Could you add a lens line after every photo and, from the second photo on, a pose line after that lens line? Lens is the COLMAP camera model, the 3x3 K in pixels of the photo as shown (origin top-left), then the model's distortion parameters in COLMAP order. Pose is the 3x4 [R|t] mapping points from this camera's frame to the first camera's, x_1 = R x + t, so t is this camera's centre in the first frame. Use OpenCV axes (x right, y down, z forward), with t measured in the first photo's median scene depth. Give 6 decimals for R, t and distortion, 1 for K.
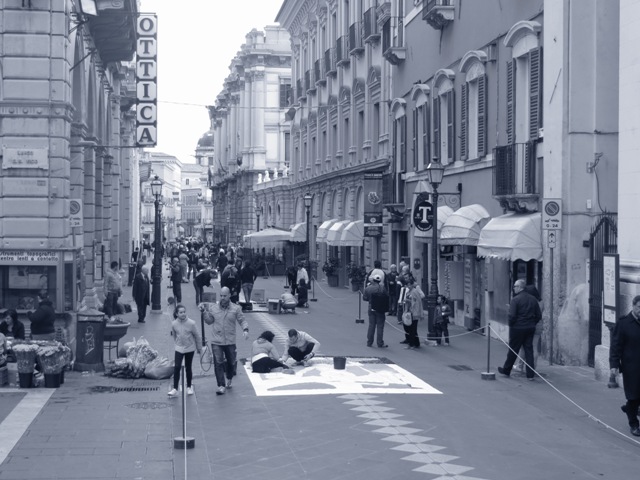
lens RADIAL K [[1105.5, 0, 320.1], [0, 1105.5, 239.7], [0, 0, 1]] dist [-0.042126, 0.000000]
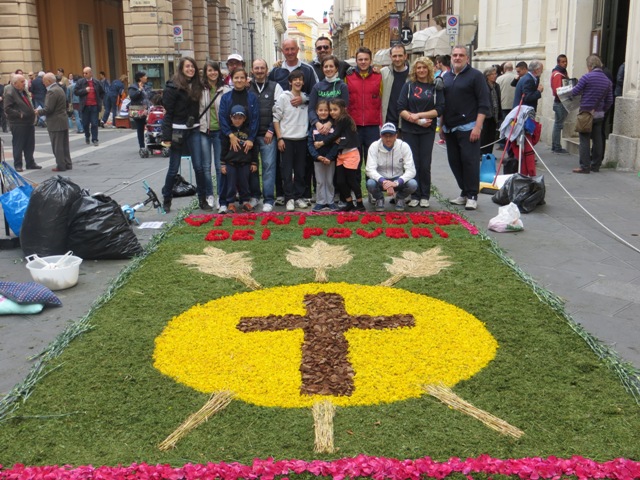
lens RADIAL K [[725.2, 0, 319.6], [0, 725.2, 240.6], [0, 0, 1]] dist [-0.005222, 0.000000]
pose [[0.993084, 0.003610, -0.117349, 0.140594], [0.022926, 0.974323, 0.223985, 0.044291], [0.115144, -0.225126, 0.967502, -0.153047]]
